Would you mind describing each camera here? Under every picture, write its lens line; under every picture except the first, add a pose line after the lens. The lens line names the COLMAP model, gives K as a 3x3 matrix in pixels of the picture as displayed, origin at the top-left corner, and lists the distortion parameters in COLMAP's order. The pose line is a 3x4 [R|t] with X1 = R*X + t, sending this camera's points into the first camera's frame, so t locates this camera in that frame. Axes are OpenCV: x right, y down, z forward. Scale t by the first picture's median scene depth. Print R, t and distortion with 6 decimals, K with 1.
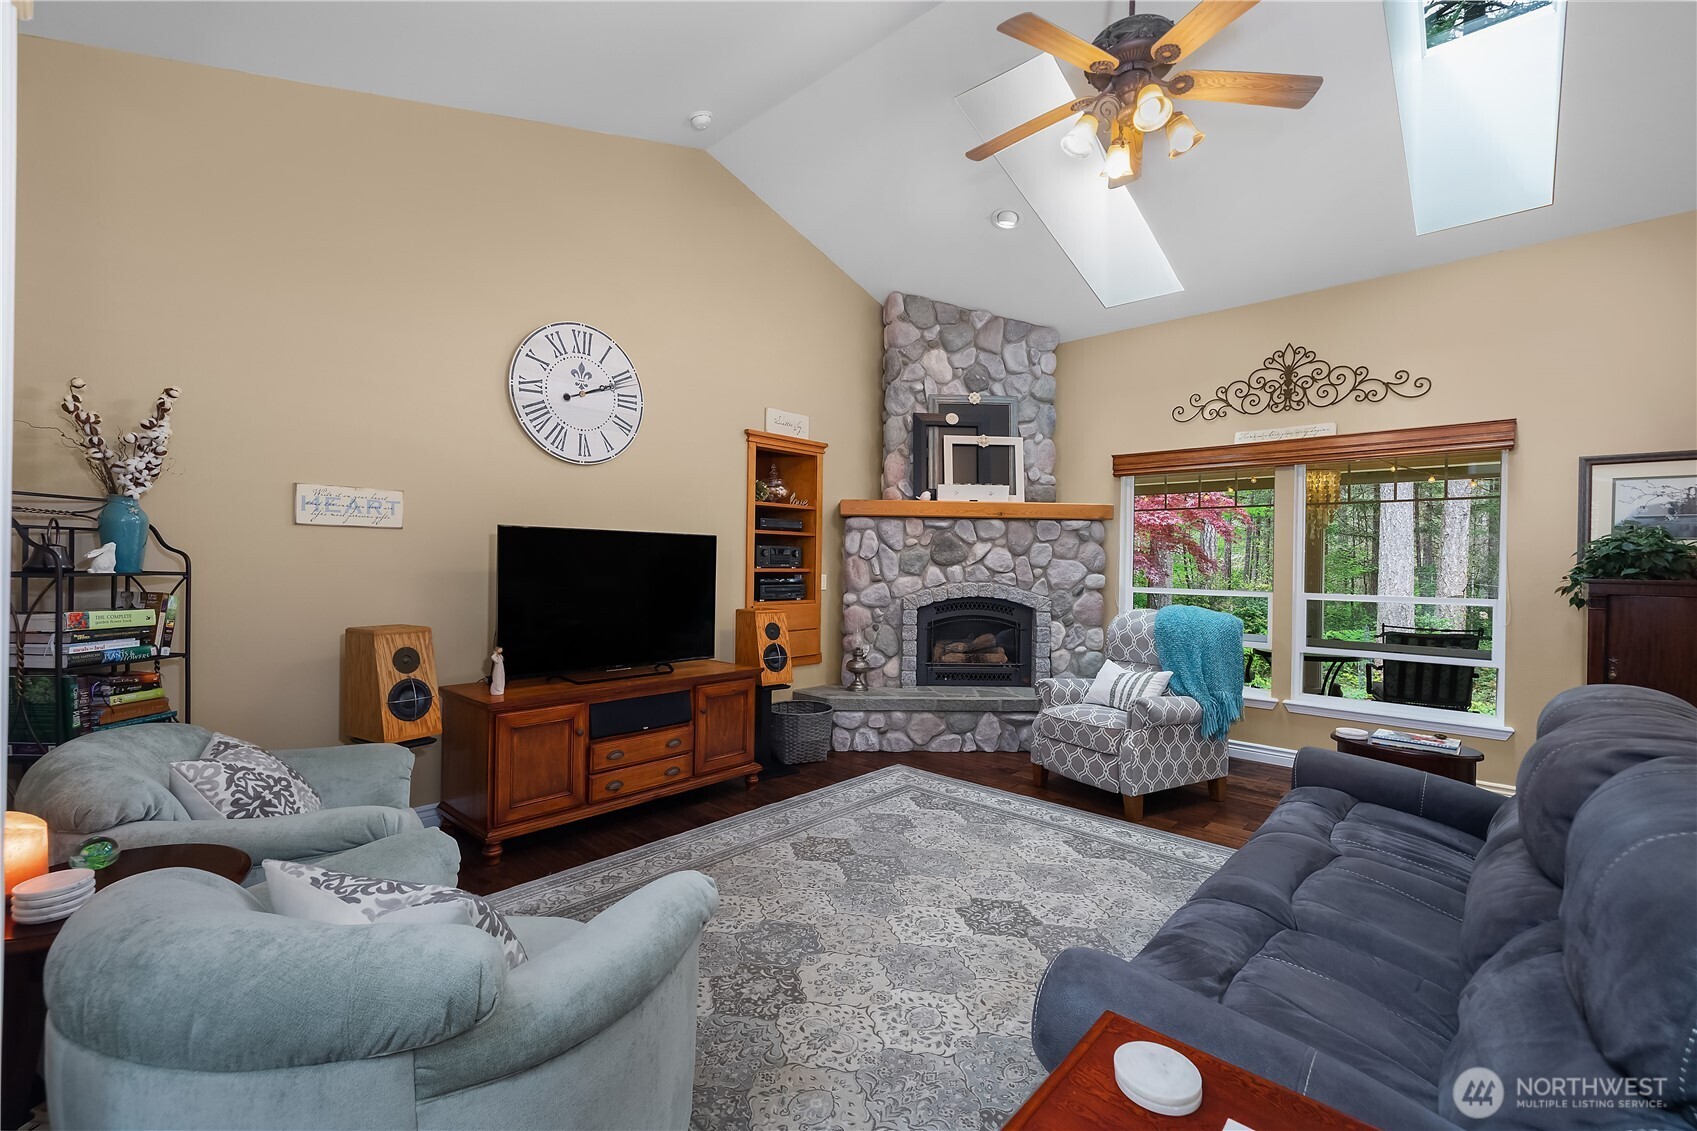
lens RADIAL K [[720.8, 0, 843.8], [0, 720.8, 562.6], [0, 0, 1]] dist [0.000293, 0.000004]
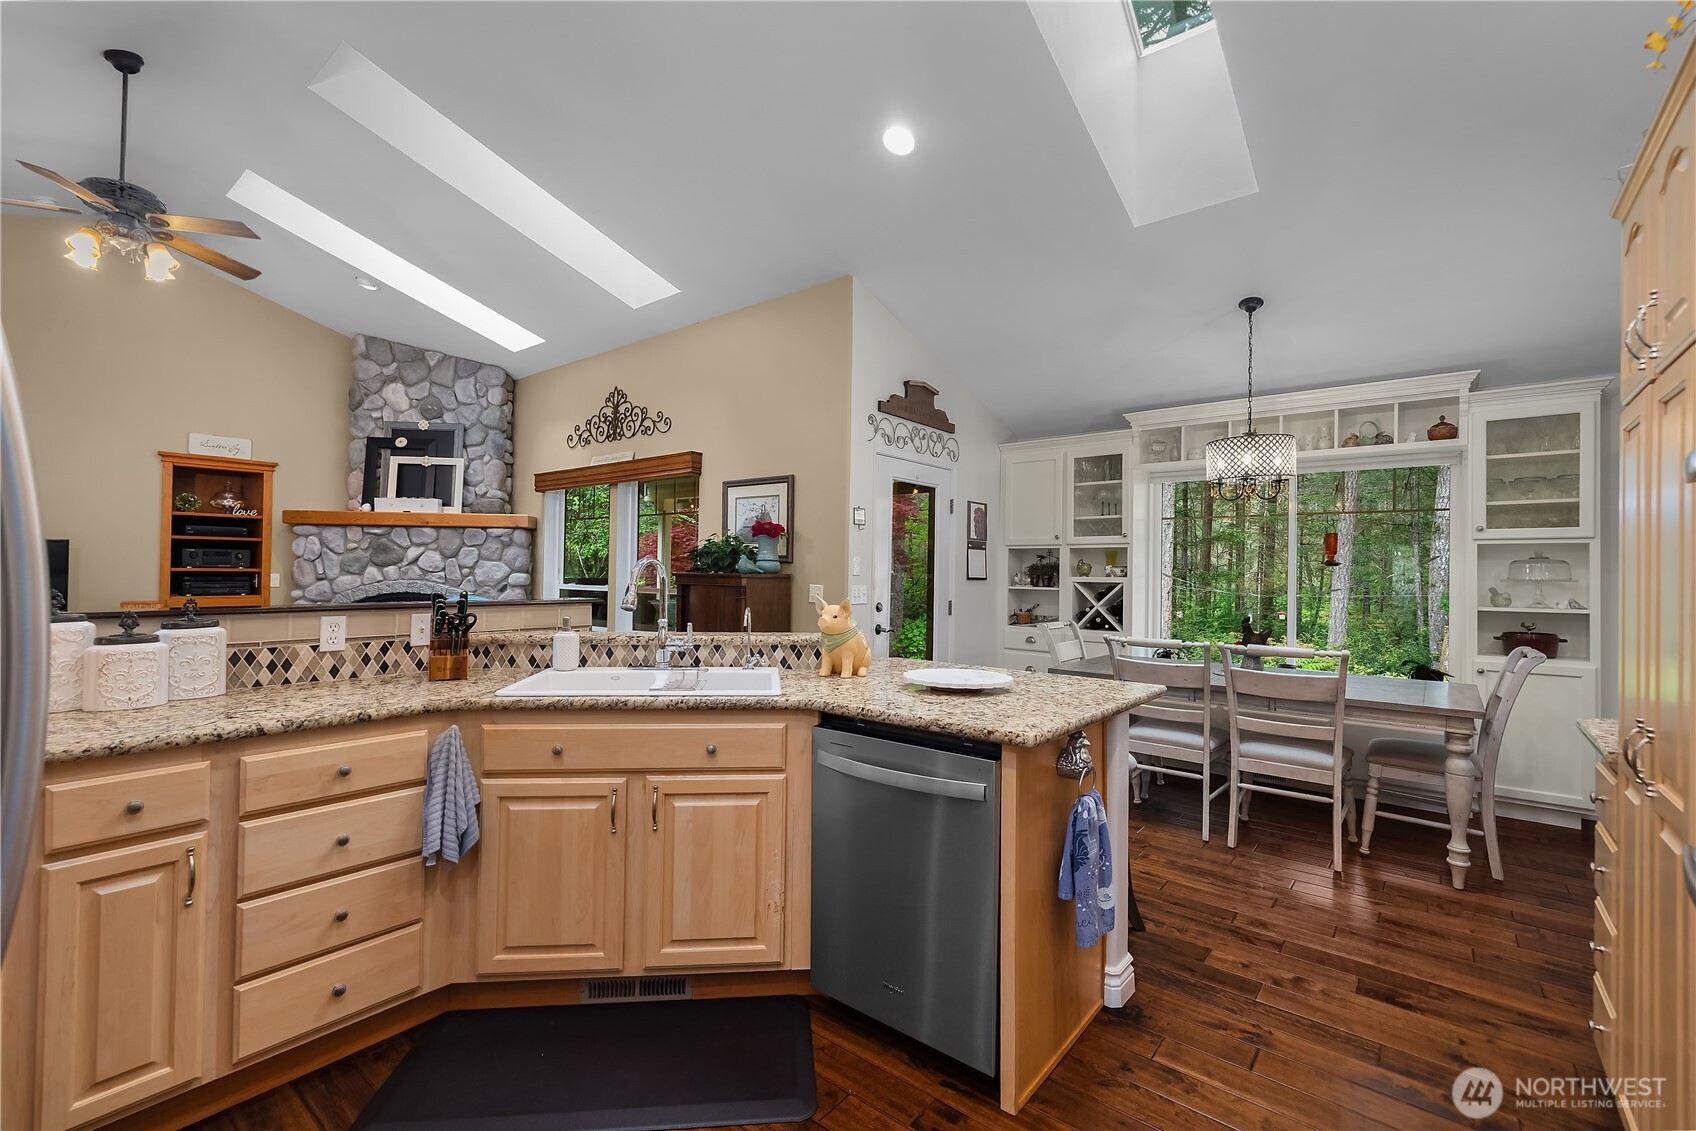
lens RADIAL K [[729.9, 0, 852.3], [0, 729.9, 566.6], [0, 0, 1]] dist [0.000589, 0.000097]
pose [[0.997949, -0.000909, 0.064001, 0.838229], [0.001348, 0.999976, -0.006823, 0.014276], [-0.063993, 0.006895, 0.997927, -0.249966]]
